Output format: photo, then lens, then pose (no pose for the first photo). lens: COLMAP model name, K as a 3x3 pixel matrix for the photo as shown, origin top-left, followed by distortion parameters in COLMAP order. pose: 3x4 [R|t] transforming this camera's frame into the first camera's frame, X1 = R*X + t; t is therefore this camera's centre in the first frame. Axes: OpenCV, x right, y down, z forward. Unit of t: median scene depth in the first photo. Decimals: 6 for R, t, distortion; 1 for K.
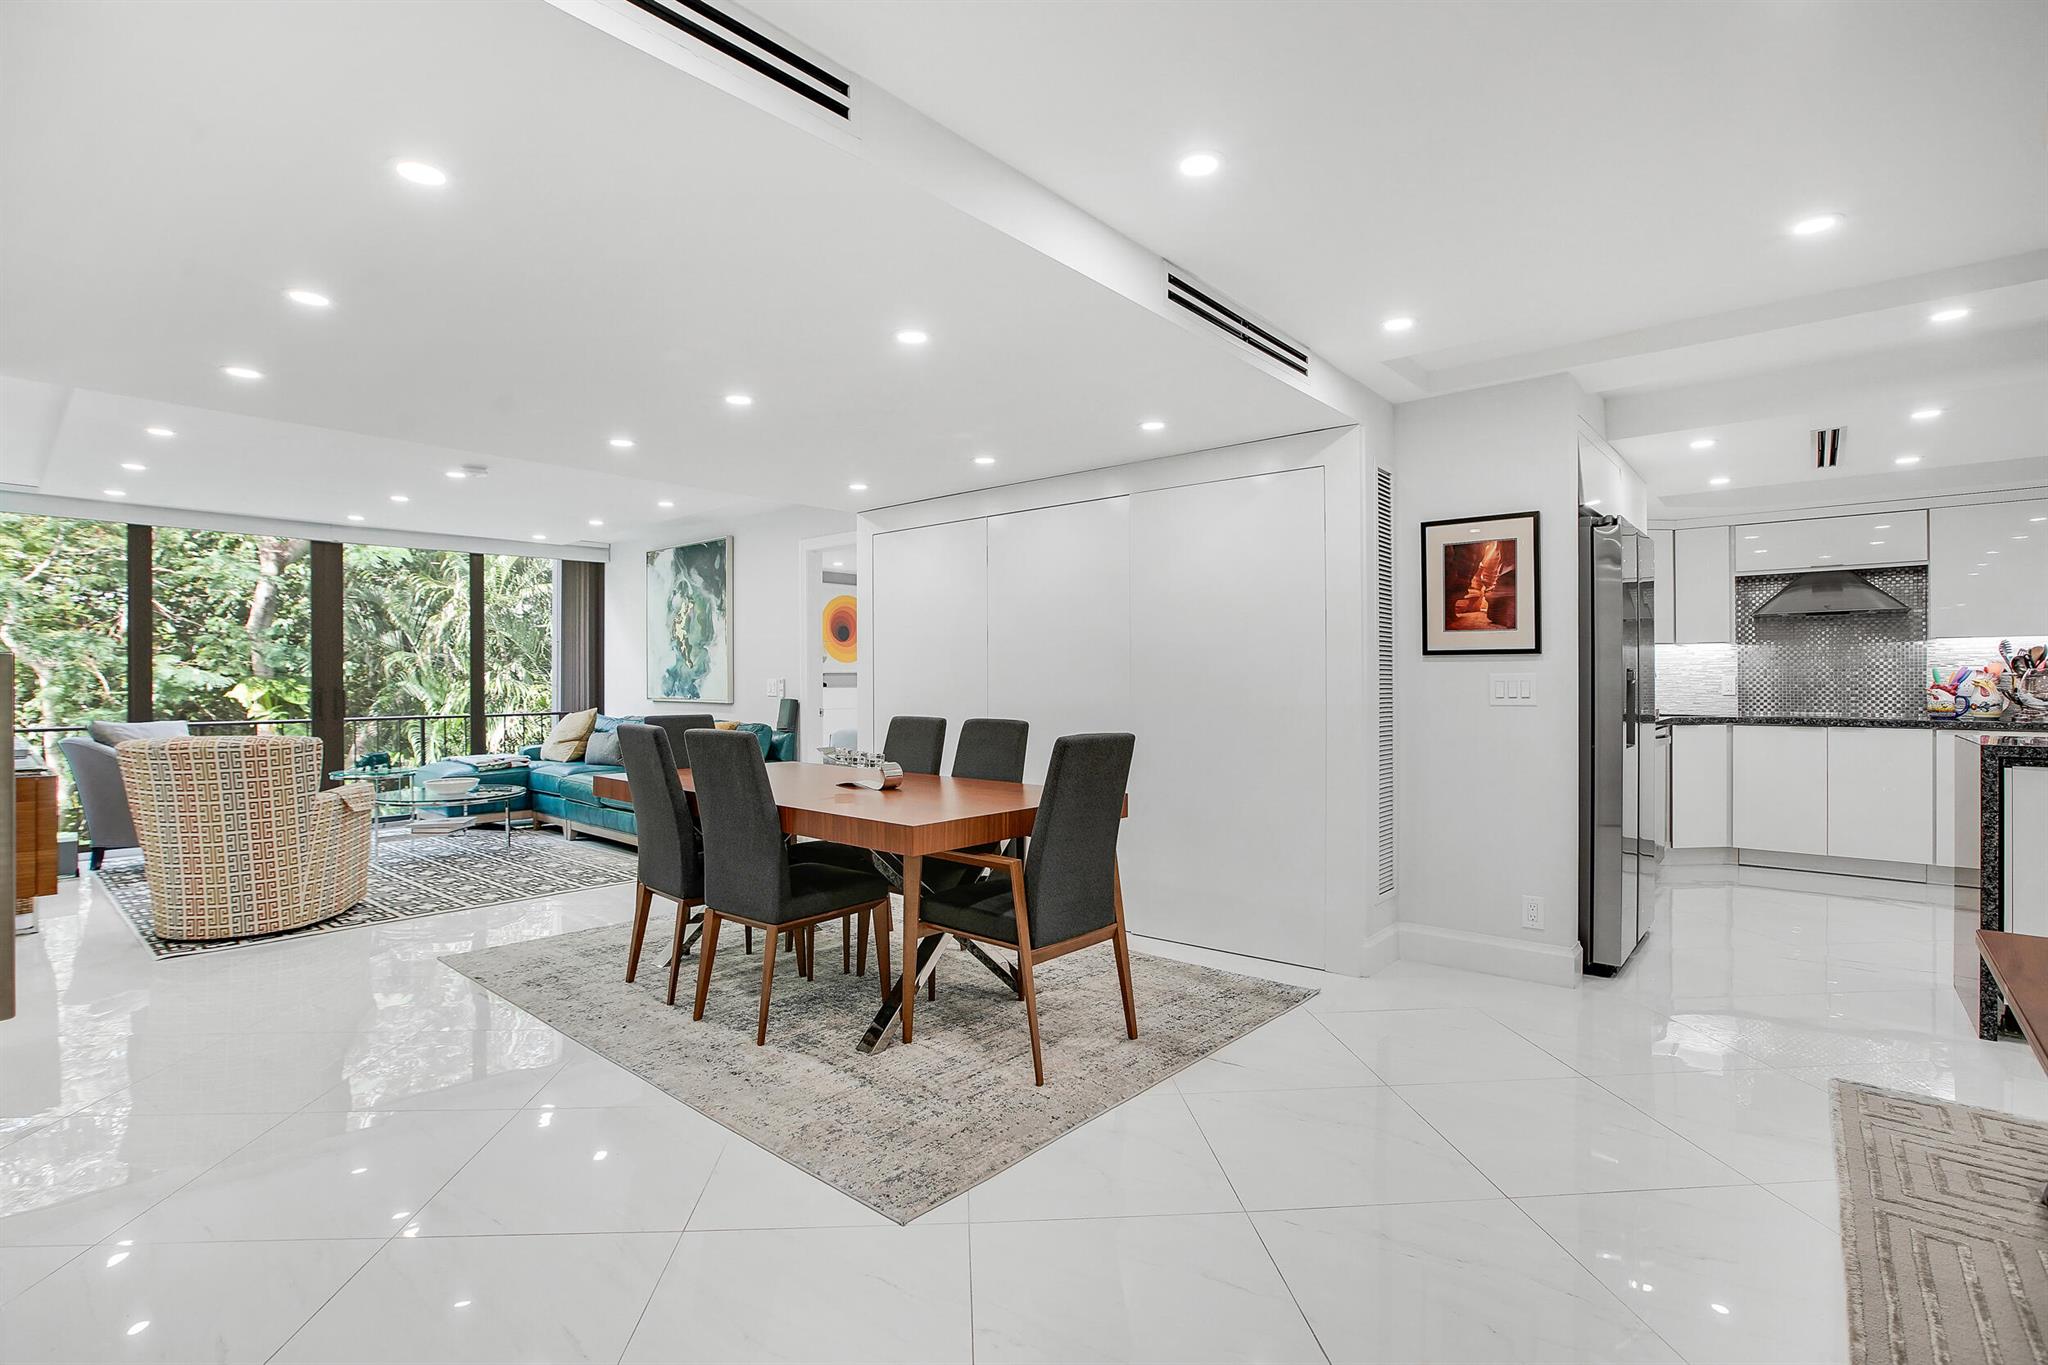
lens RADIAL K [[956.3, 0, 1015.4], [0, 956.3, 686.8], [0, 0, 1]] dist [-0.034919, 0.010796]
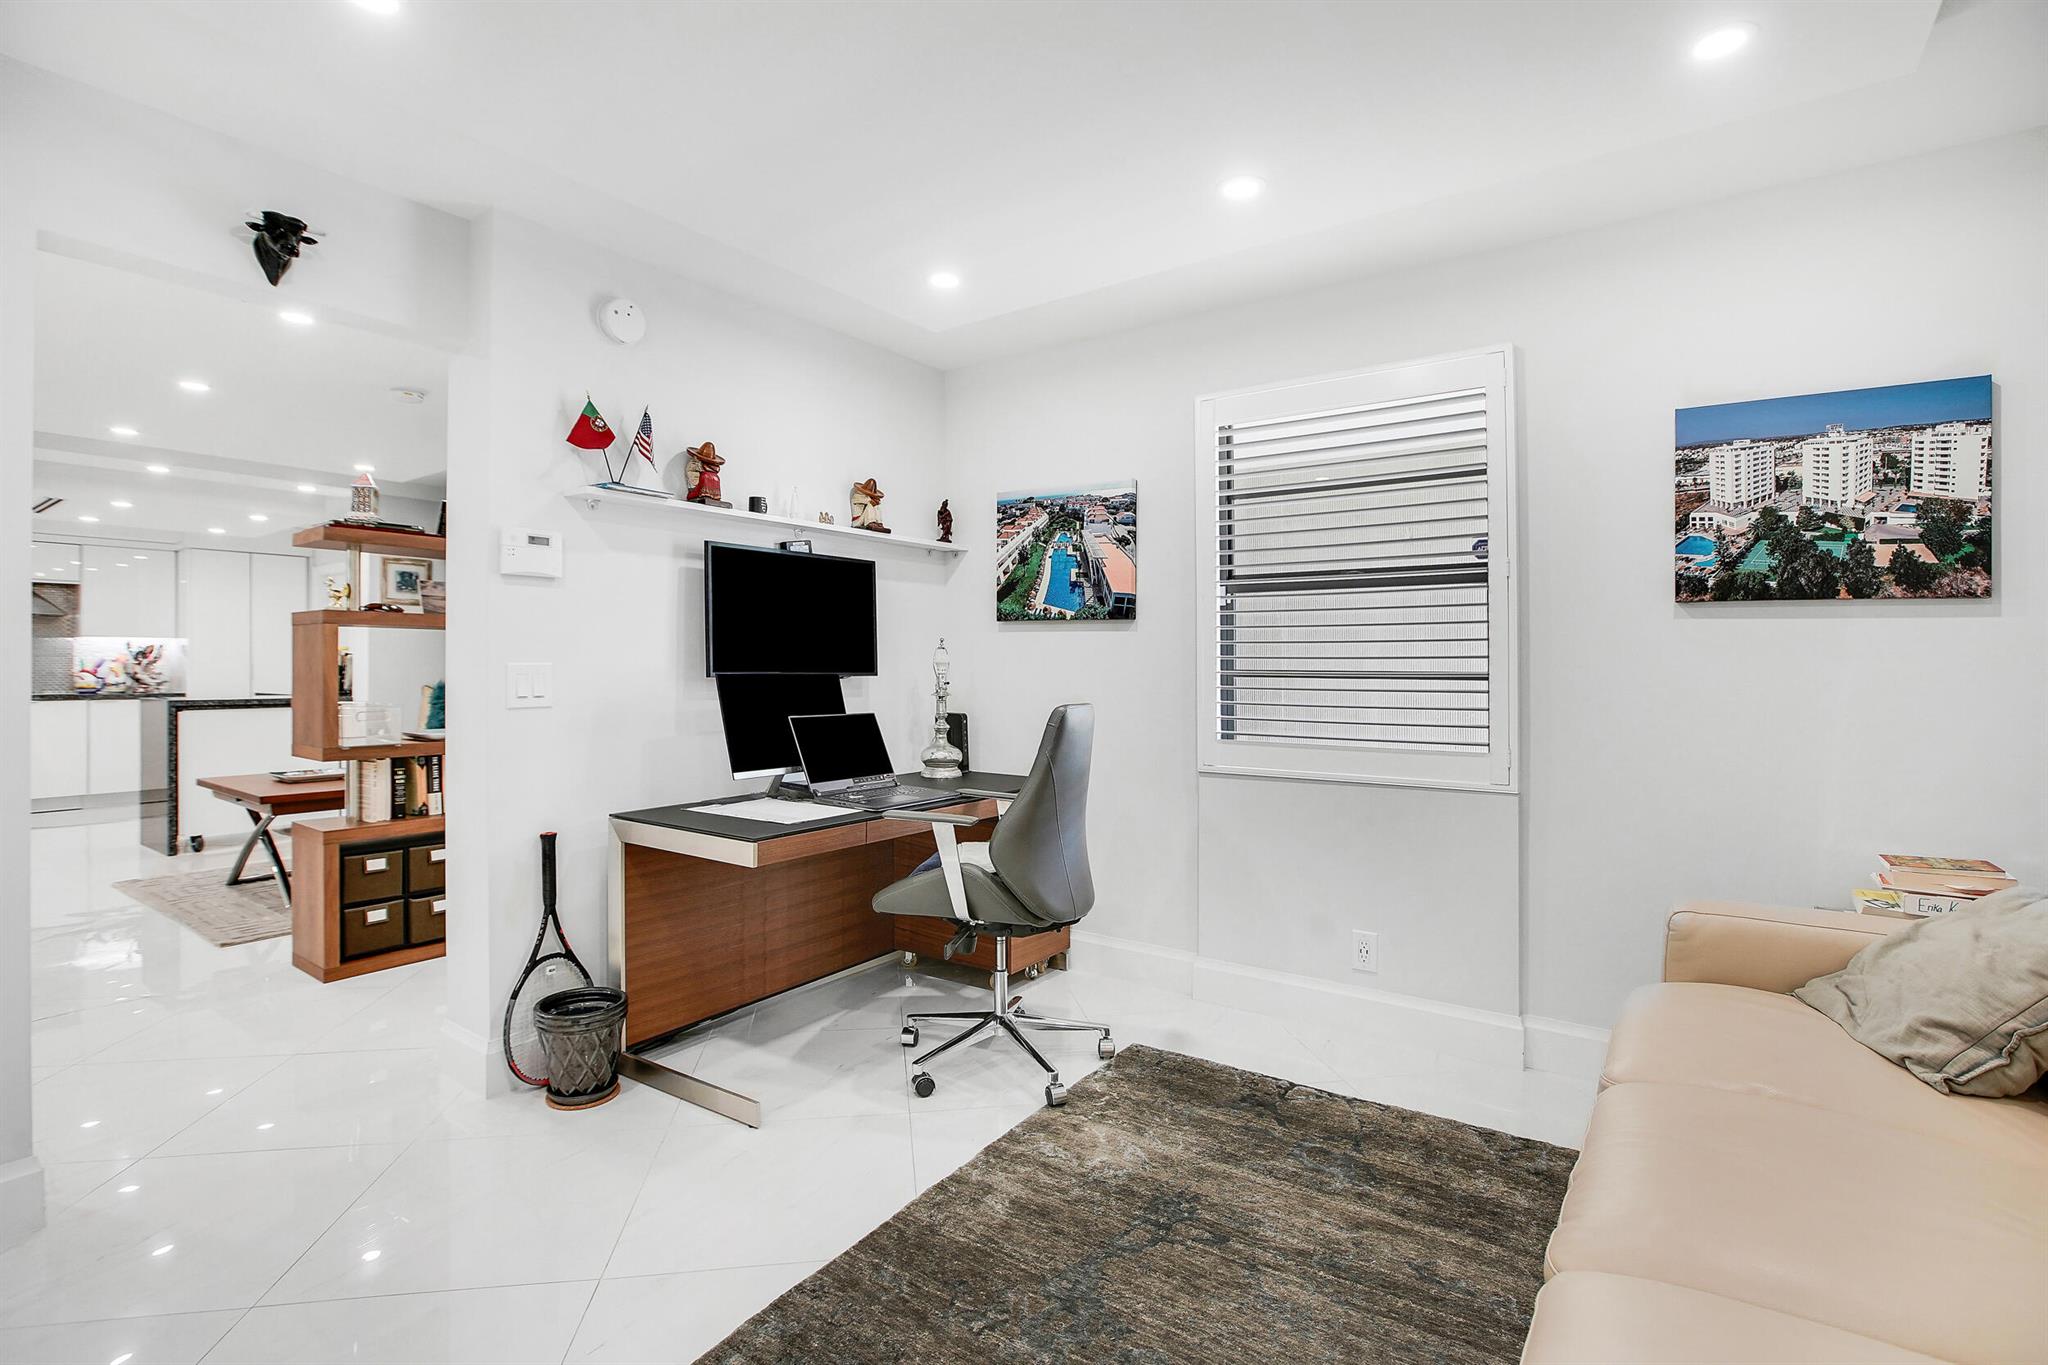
lens RADIAL K [[1009.5, 0, 1021.5], [0, 1009.5, 647.7], [0, 0, 1]] dist [-0.040942, 0.021414]
pose [[-0.047681, 0.025014, 0.998549, -0.595630], [0.001963, 0.999687, -0.024949, 0.005368], [-0.998861, 0.000770, -0.047715, -0.357019]]
